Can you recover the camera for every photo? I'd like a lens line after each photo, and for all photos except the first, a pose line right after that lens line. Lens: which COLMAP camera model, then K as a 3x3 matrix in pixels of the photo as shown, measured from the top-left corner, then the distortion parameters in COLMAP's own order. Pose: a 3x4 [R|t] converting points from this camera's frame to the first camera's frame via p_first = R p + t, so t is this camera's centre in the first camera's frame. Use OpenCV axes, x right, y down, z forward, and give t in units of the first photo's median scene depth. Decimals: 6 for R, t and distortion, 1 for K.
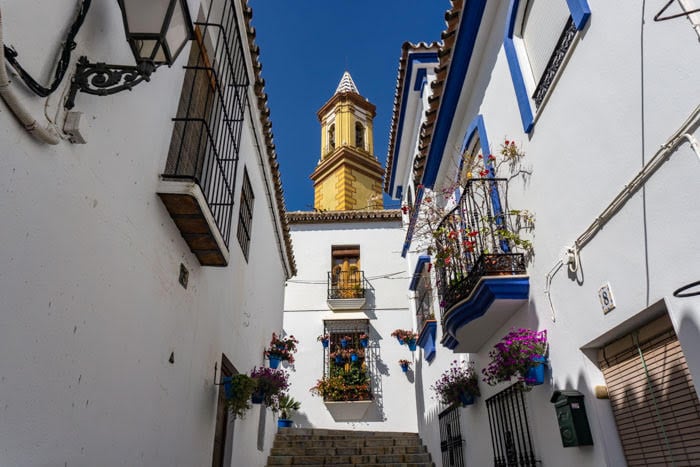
lens RADIAL K [[459.2, 0, 350.0], [0, 459.2, 233.5], [0, 0, 1]] dist [0.002565, 0.000330]
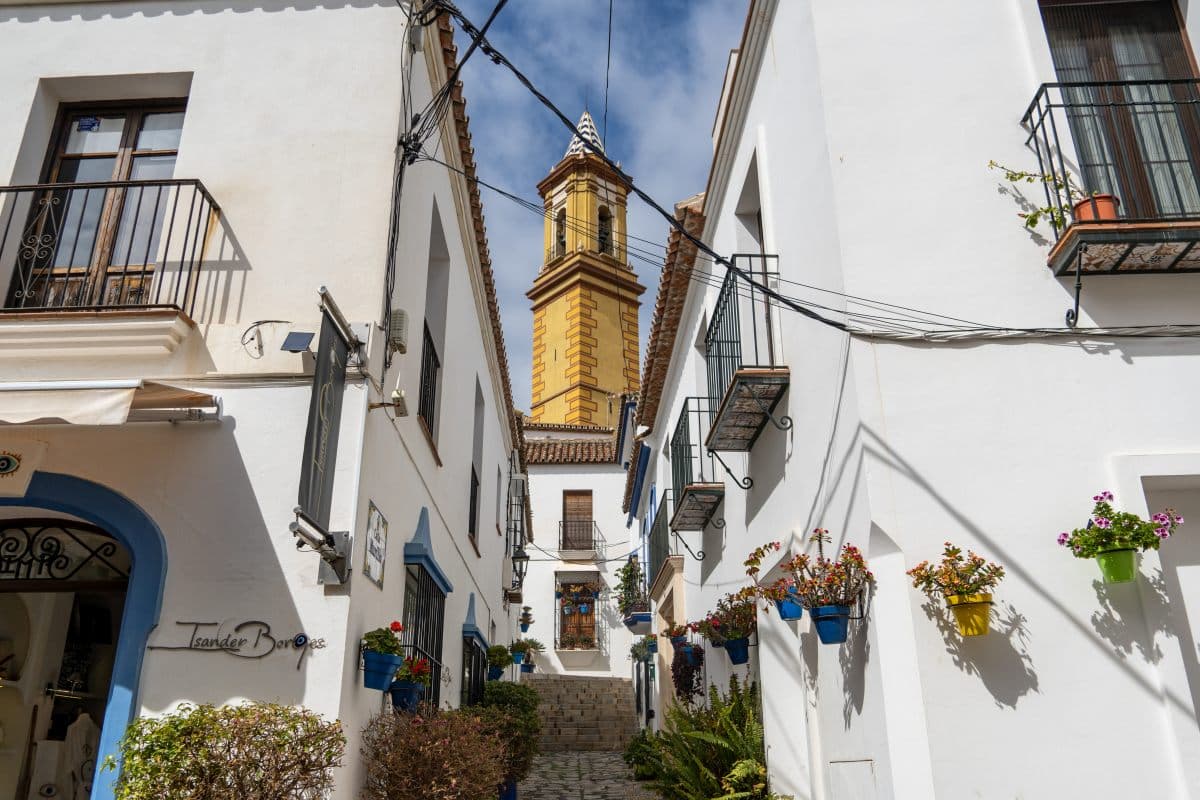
lens RADIAL K [[929.7, 0, 600.0], [0, 929.7, 400.0], [0, 0, 1]] dist [-0.002543, -0.000424]
pose [[0.999816, 0.015888, 0.010703, 0.004543], [-0.016967, 0.993812, 0.109771, -0.131742], [-0.008893, -0.109933, 0.993899, -0.316667]]
